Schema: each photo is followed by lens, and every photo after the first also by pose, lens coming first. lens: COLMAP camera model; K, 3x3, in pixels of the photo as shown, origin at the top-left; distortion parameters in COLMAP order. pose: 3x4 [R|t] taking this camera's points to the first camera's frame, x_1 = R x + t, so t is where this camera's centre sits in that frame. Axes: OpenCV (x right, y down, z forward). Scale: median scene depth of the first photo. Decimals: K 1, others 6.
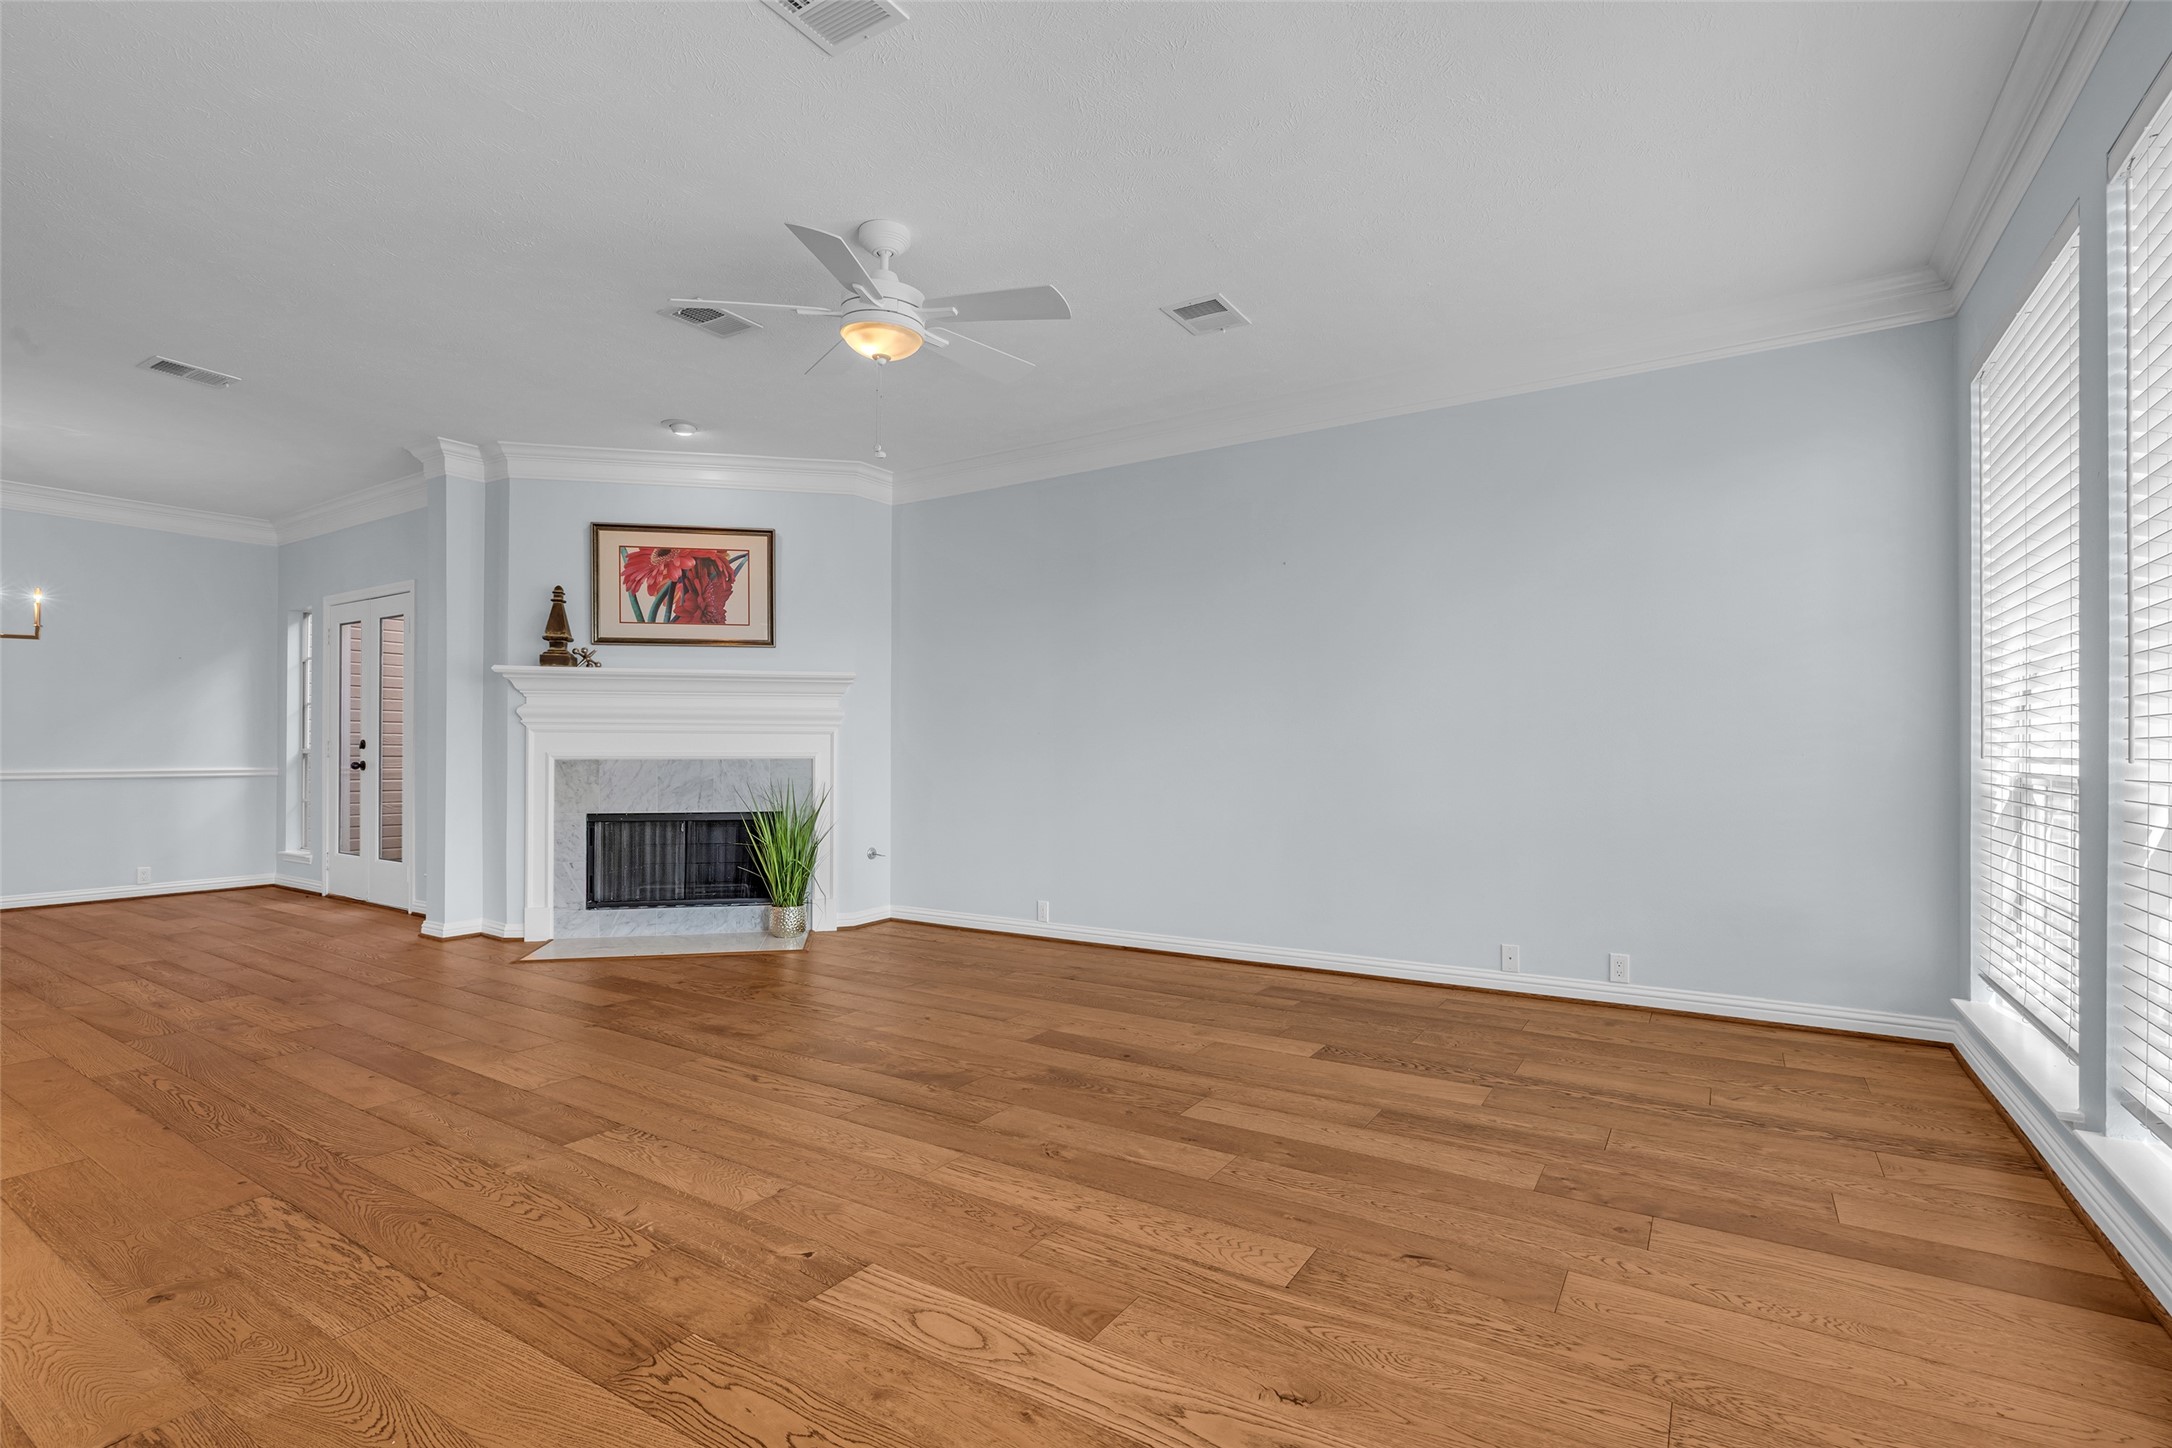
lens RADIAL K [[993.2, 0, 1085.1], [0, 993.2, 731.3], [0, 0, 1]] dist [-0.016123, 0.003695]
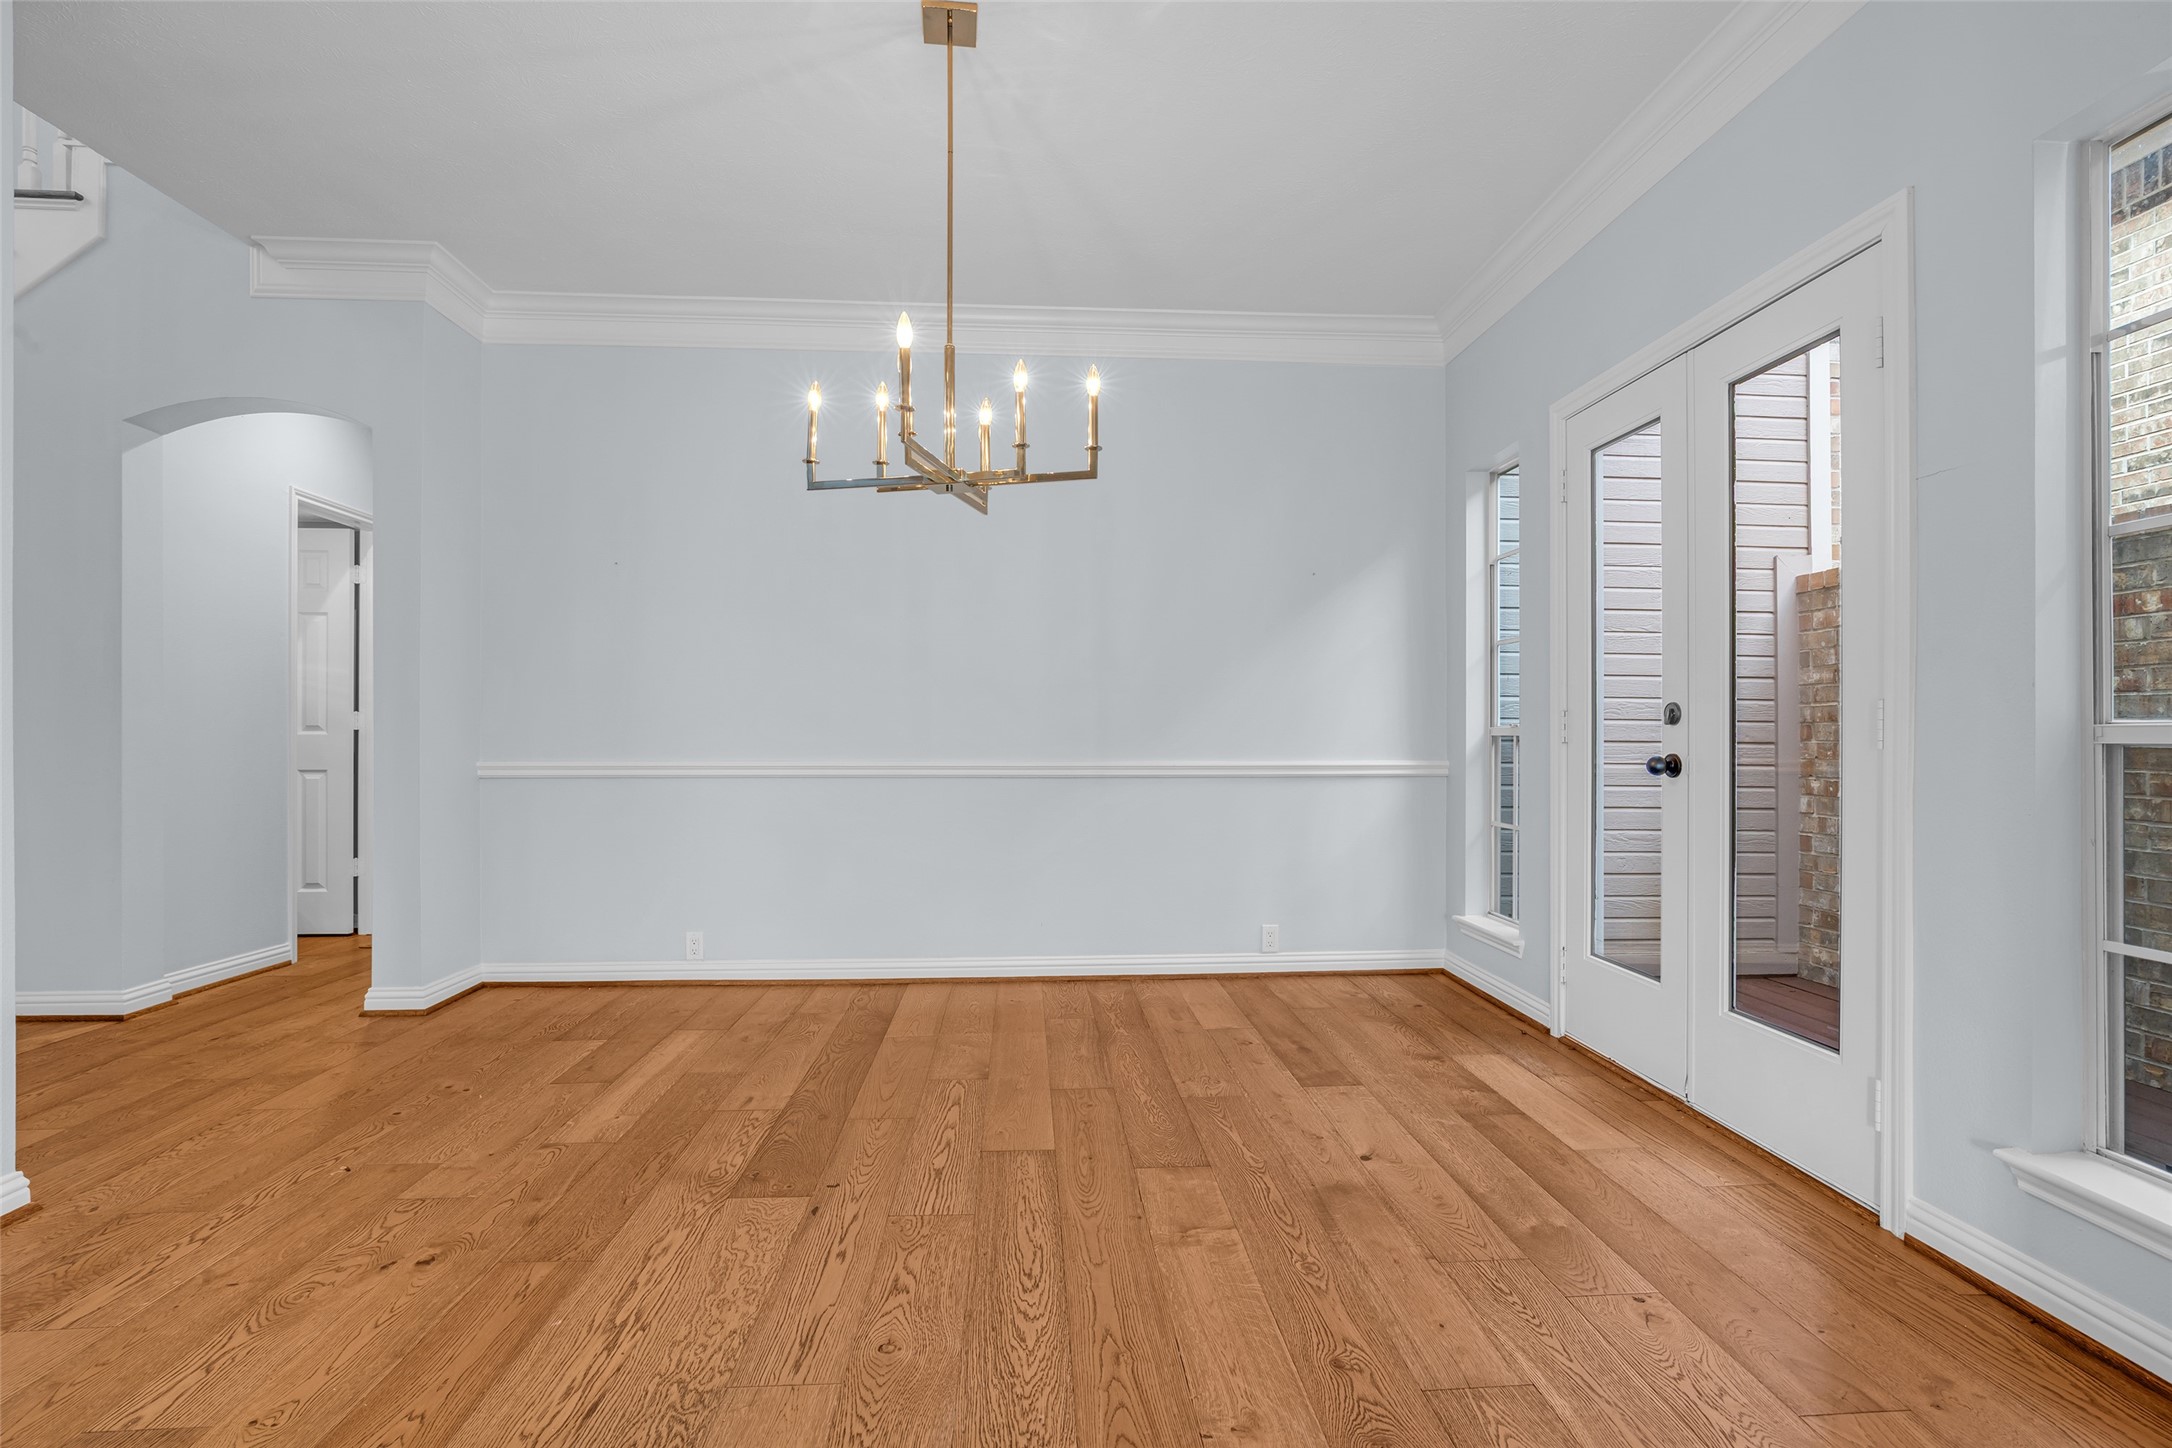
lens RADIAL K [[993.2, 0, 1085.1], [0, 993.2, 731.3], [0, 0, 1]] dist [-0.016123, 0.003695]
pose [[0.590254, -0.003101, -0.807211, -0.652277], [0.015672, 0.999848, 0.007619, 0.016198], [0.807065, -0.017148, 0.590213, 0.670843]]
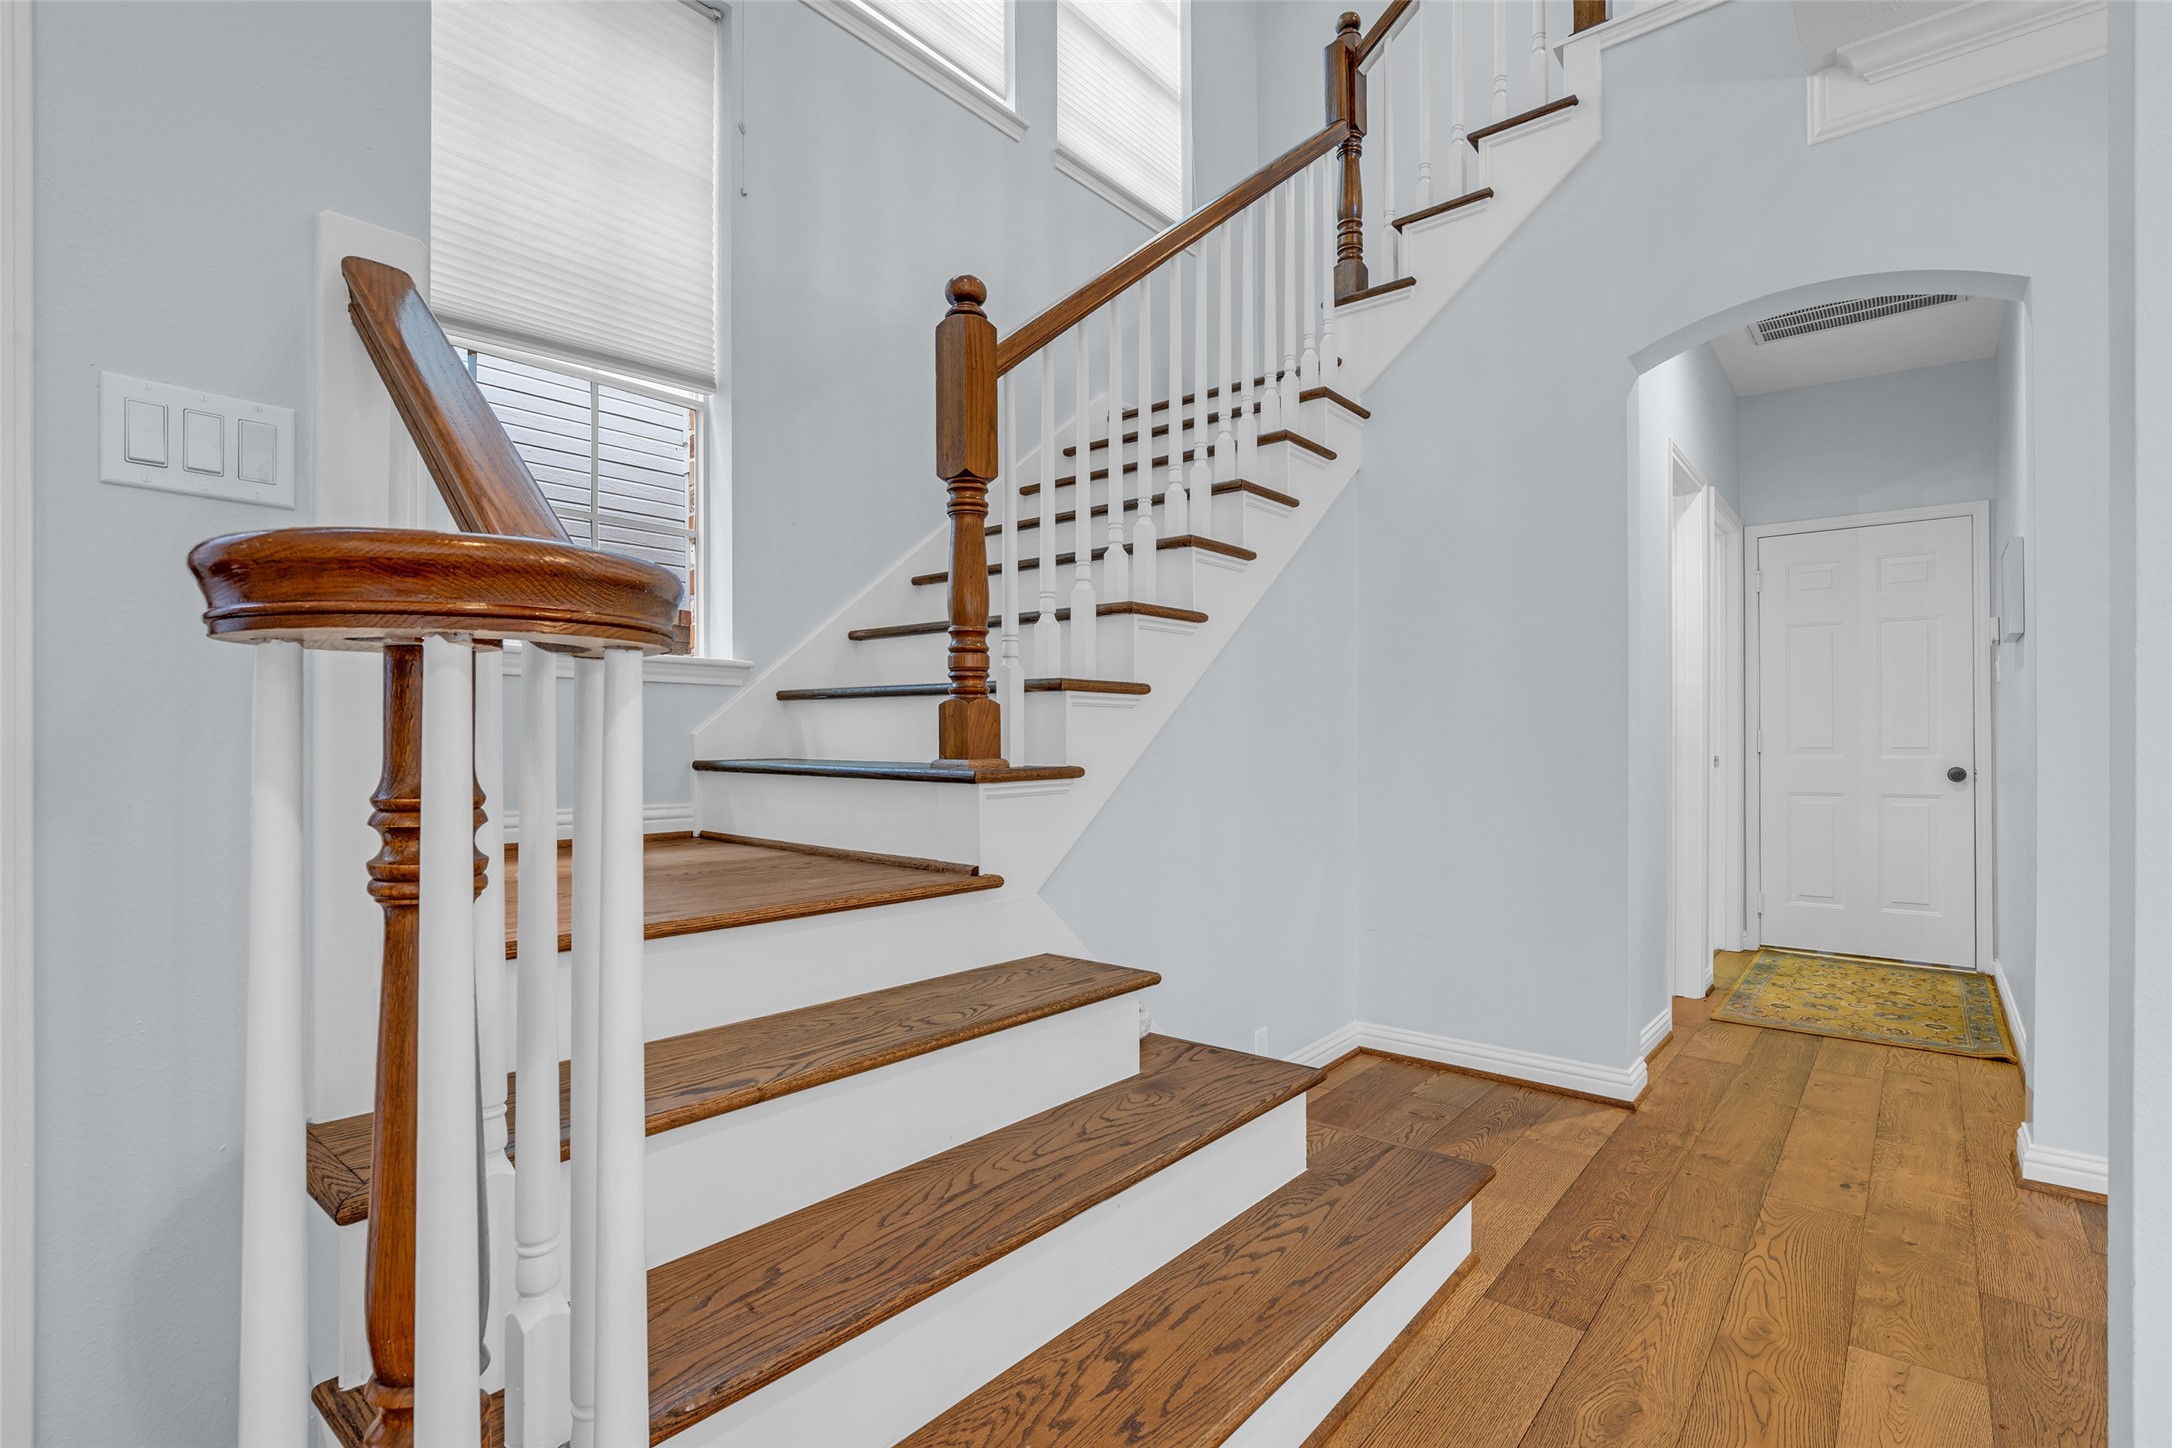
lens RADIAL K [[993.2, 0, 1085.1], [0, 993.2, 731.3], [0, 0, 1]] dist [-0.016123, 0.003695]
pose [[-0.122877, -0.012044, -0.992349, -0.990677], [0.017582, 0.999743, -0.014310, 0.005558], [0.992266, -0.019206, -0.122633, 0.327257]]
